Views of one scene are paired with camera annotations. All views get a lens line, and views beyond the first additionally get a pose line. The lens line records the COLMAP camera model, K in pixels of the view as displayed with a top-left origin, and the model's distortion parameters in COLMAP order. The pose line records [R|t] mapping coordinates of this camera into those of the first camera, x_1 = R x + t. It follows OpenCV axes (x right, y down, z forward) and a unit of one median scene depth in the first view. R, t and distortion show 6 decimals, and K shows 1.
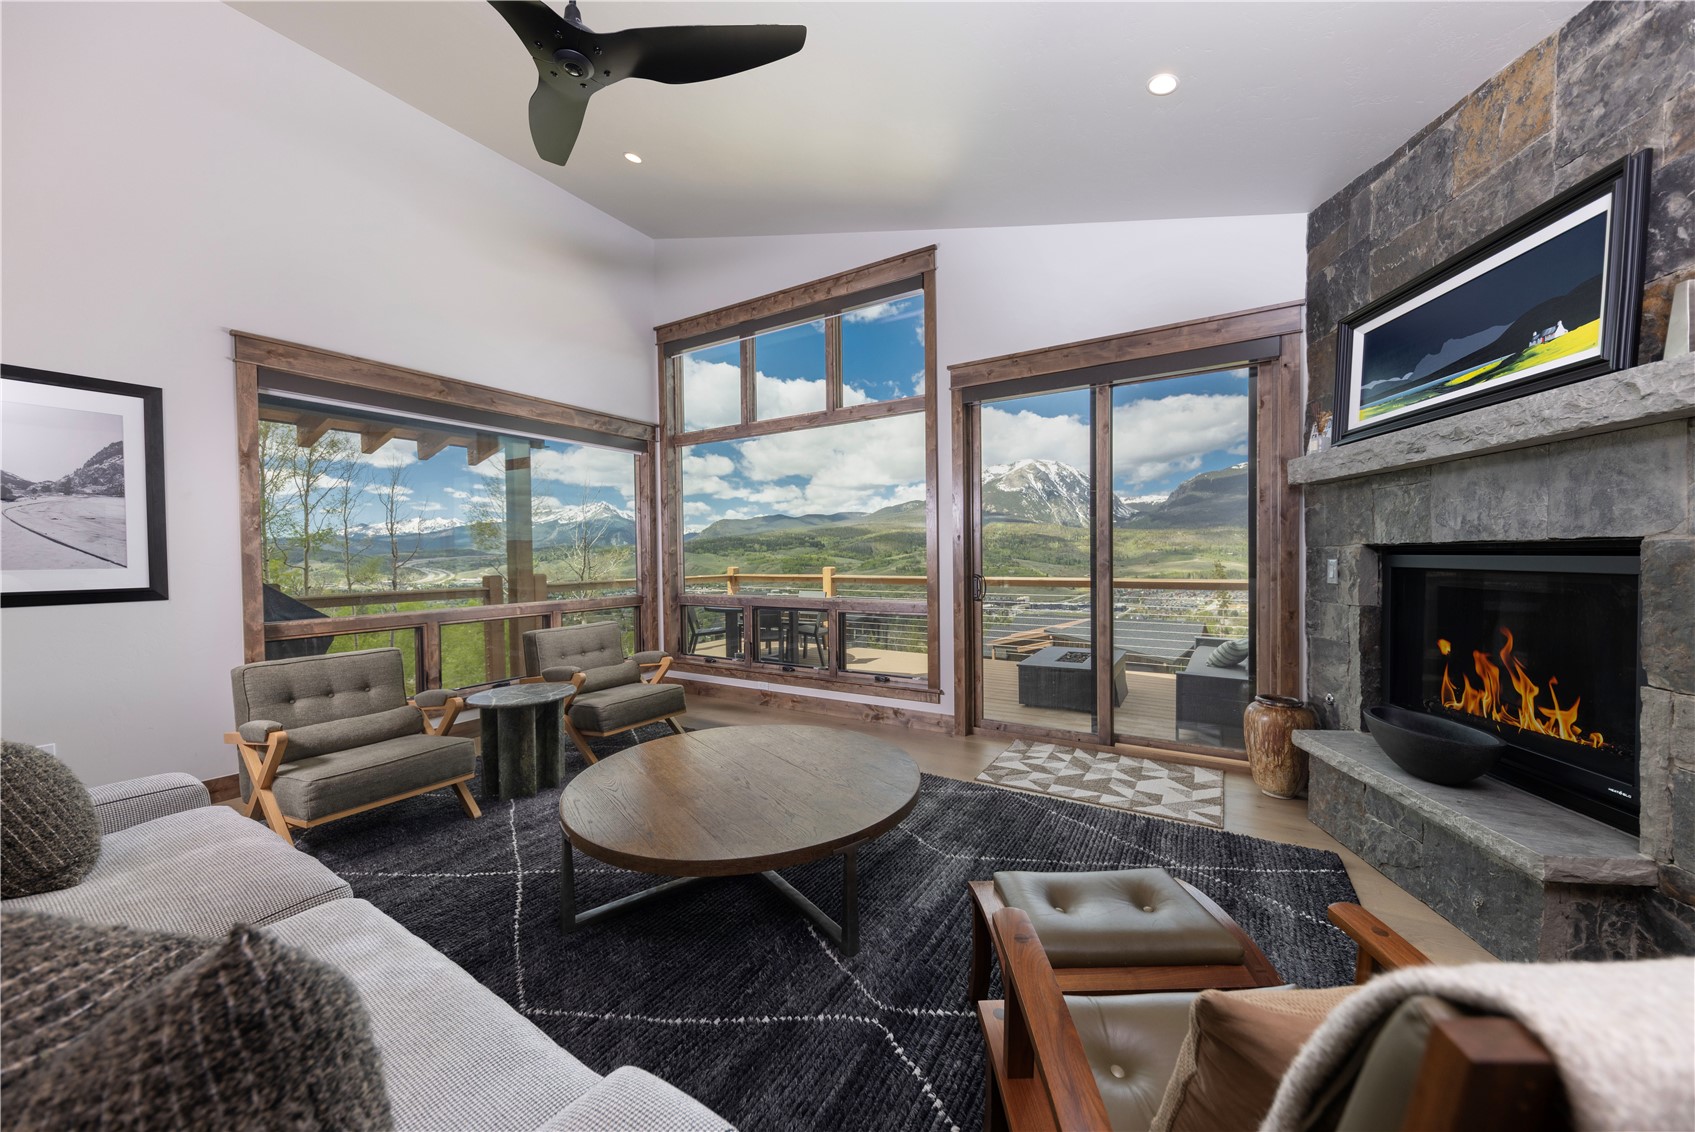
lens RADIAL K [[612.3, 0, 872.6], [0, 612.3, 567.1], [0, 0, 1]] dist [0.003267, -0.002595]
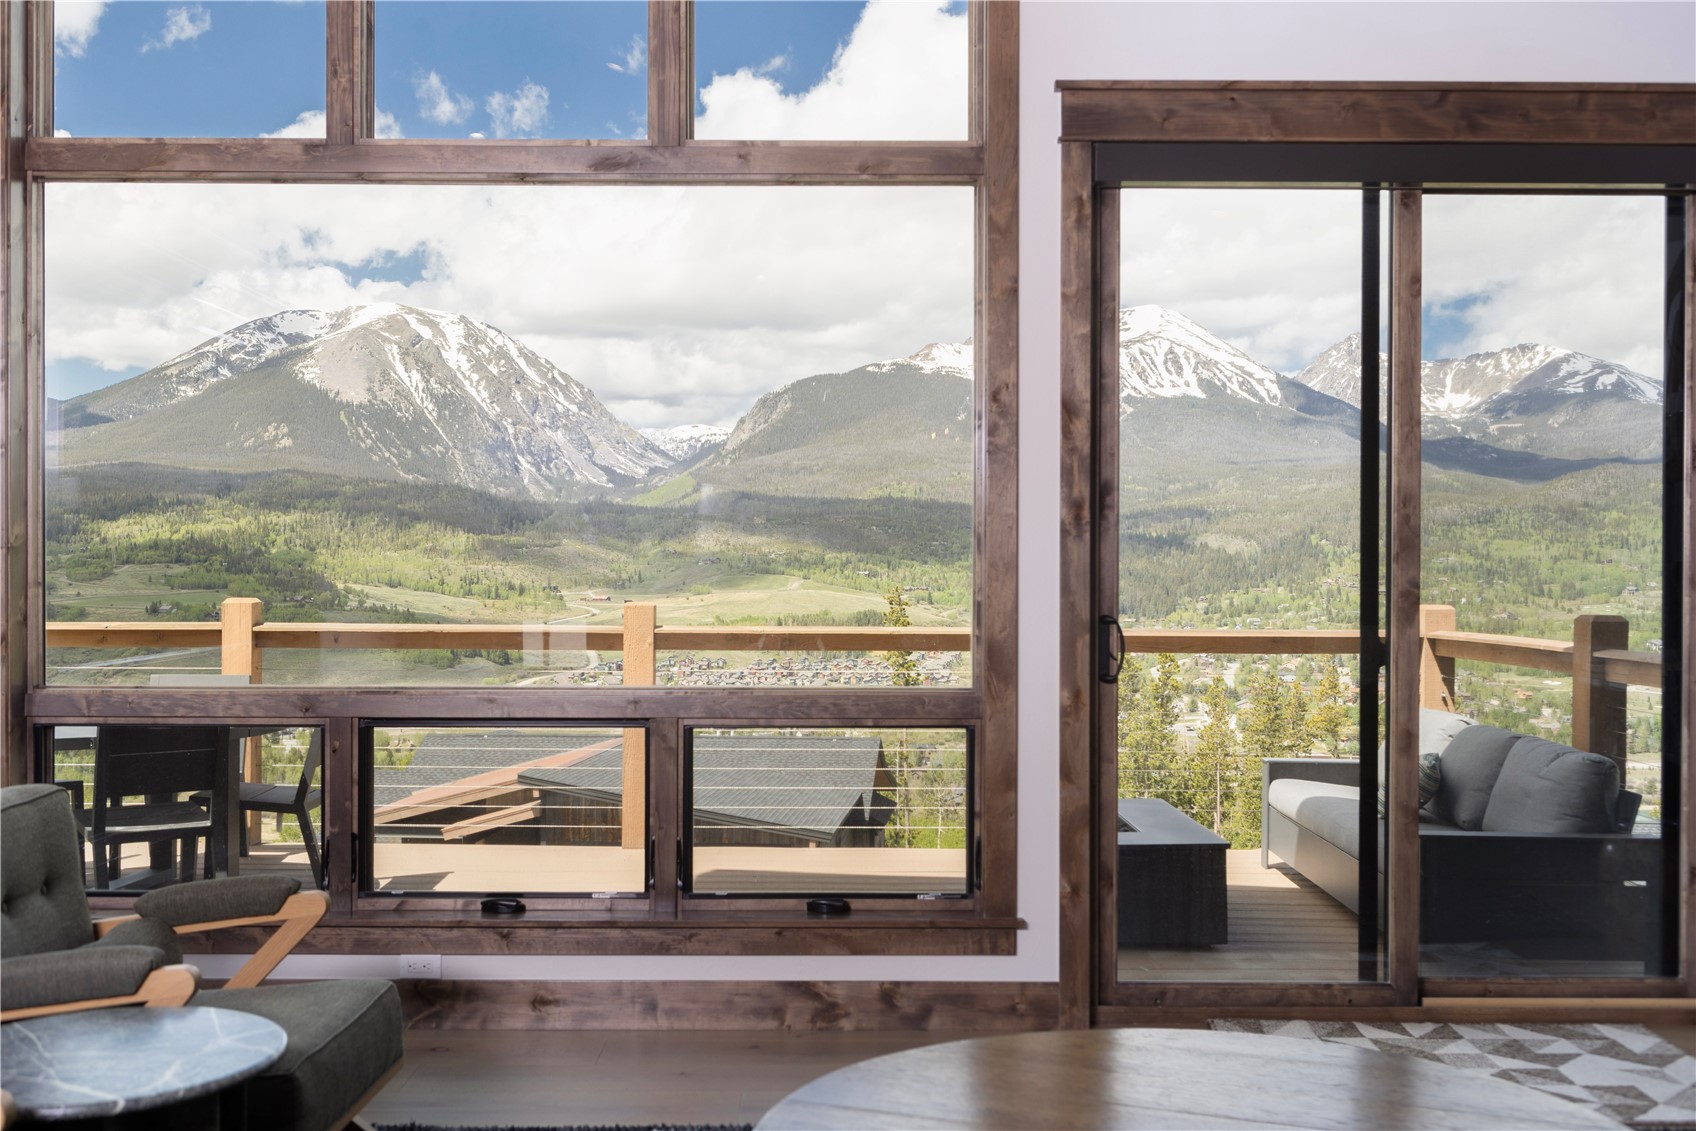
lens RADIAL K [[1679.2, 0, 845.3], [0, 1679.2, 579.2], [0, 0, 1]] dist [-0.001643, 0.000000]
pose [[0.856663, 0.011456, 0.515750, -0.742783], [-0.004892, 0.999889, -0.014085, 0.005211], [-0.515854, 0.009543, 0.856623, 0.220420]]
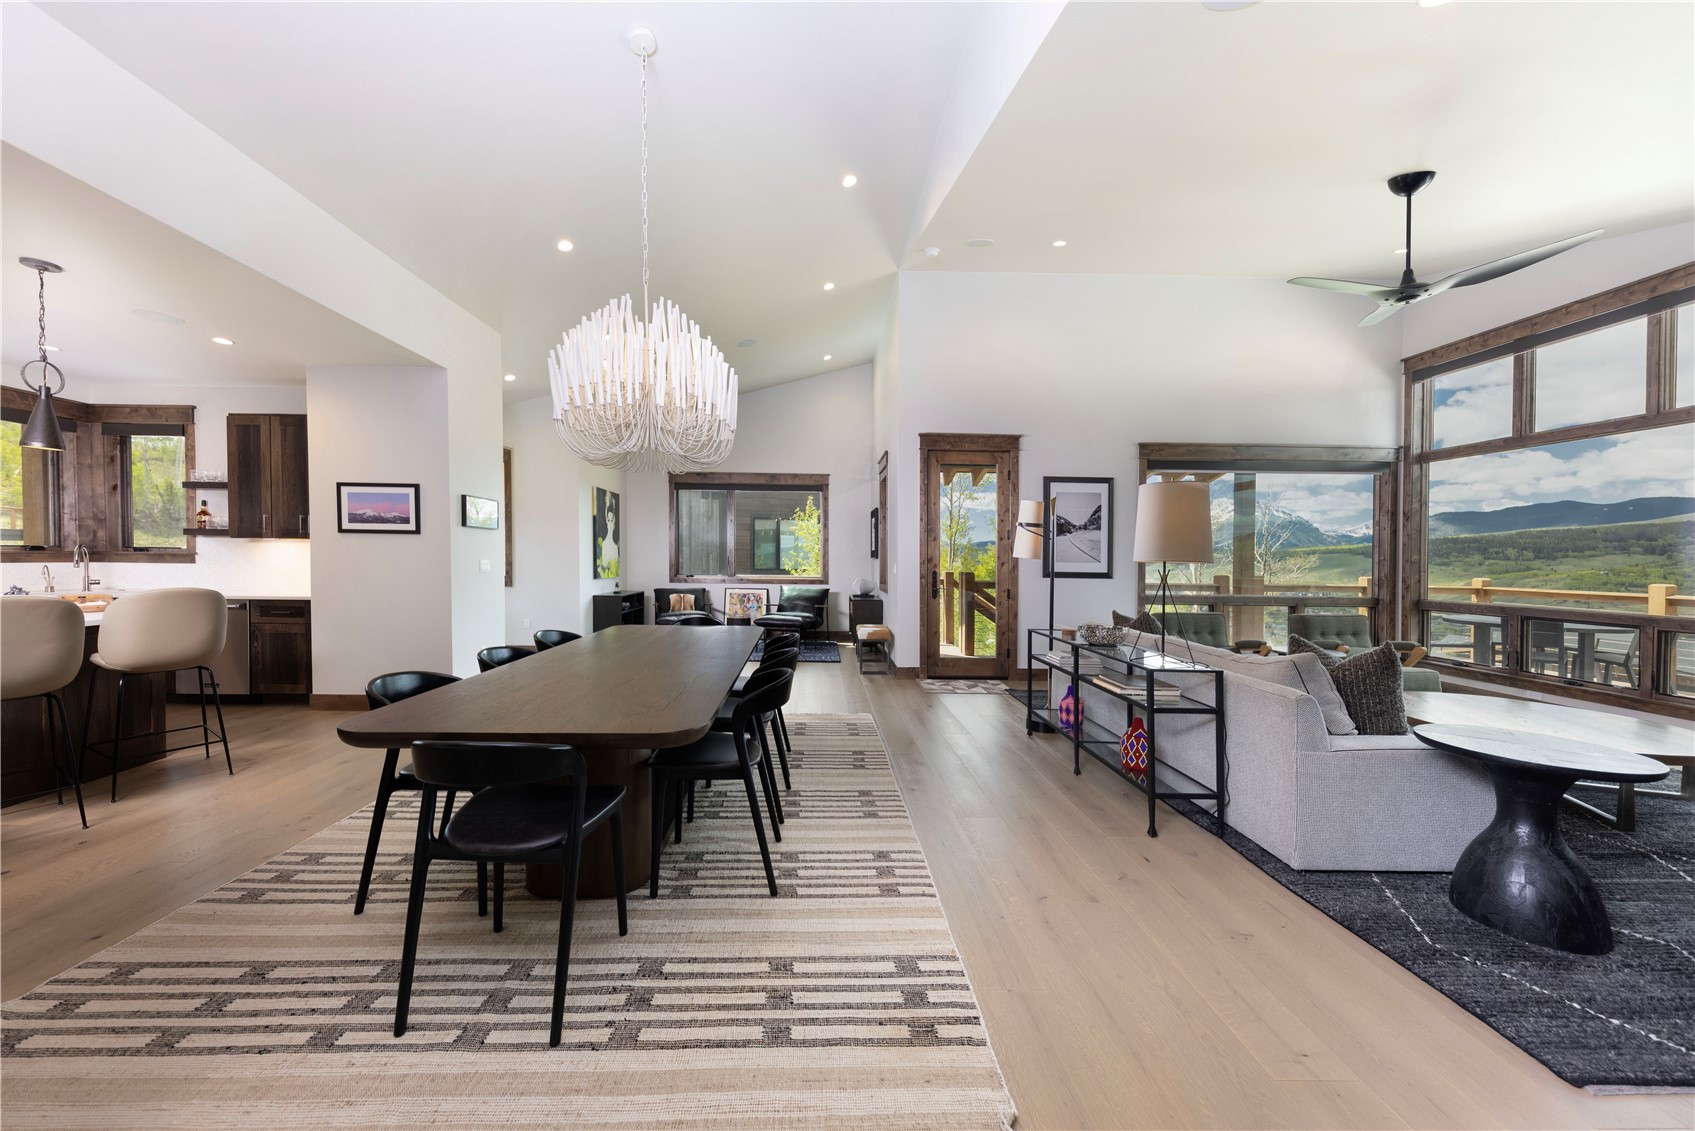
lens RADIAL K [[624.0, 0, 817.6], [0, 624.0, 561.6], [0, 0, 1]] dist [-0.006372, -0.000182]
pose [[0.513133, 0.024260, -0.857966, 0.142544], [-0.035866, 0.999333, 0.006807, 0.016101], [0.857559, 0.027279, 0.513661, -0.910336]]
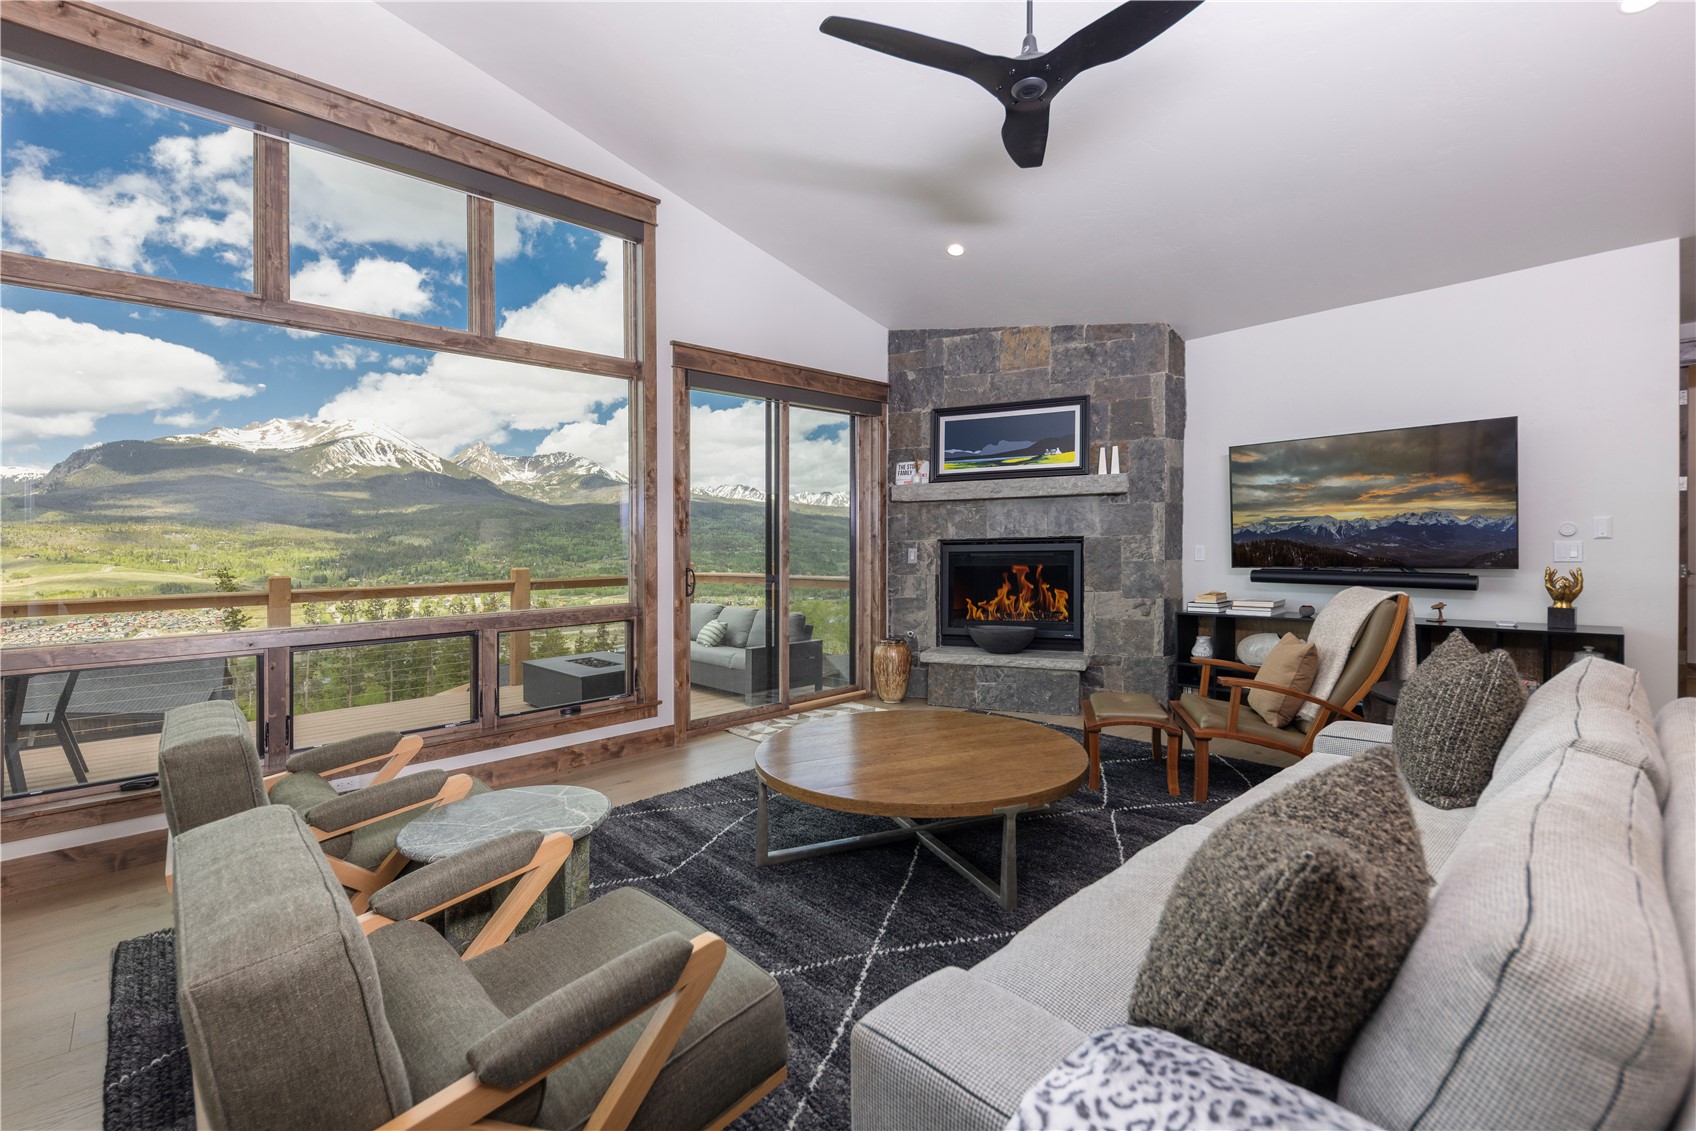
lens RADIAL K [[743.9, 0, 839.1], [0, 743.9, 557.5], [0, 0, 1]] dist [0.001593, -0.001629]
pose [[0.264390, -0.009675, 0.964367, -1.217599], [0.033402, 0.999442, 0.000869, 0.003481], [-0.963837, 0.031982, 0.264566, 0.656475]]
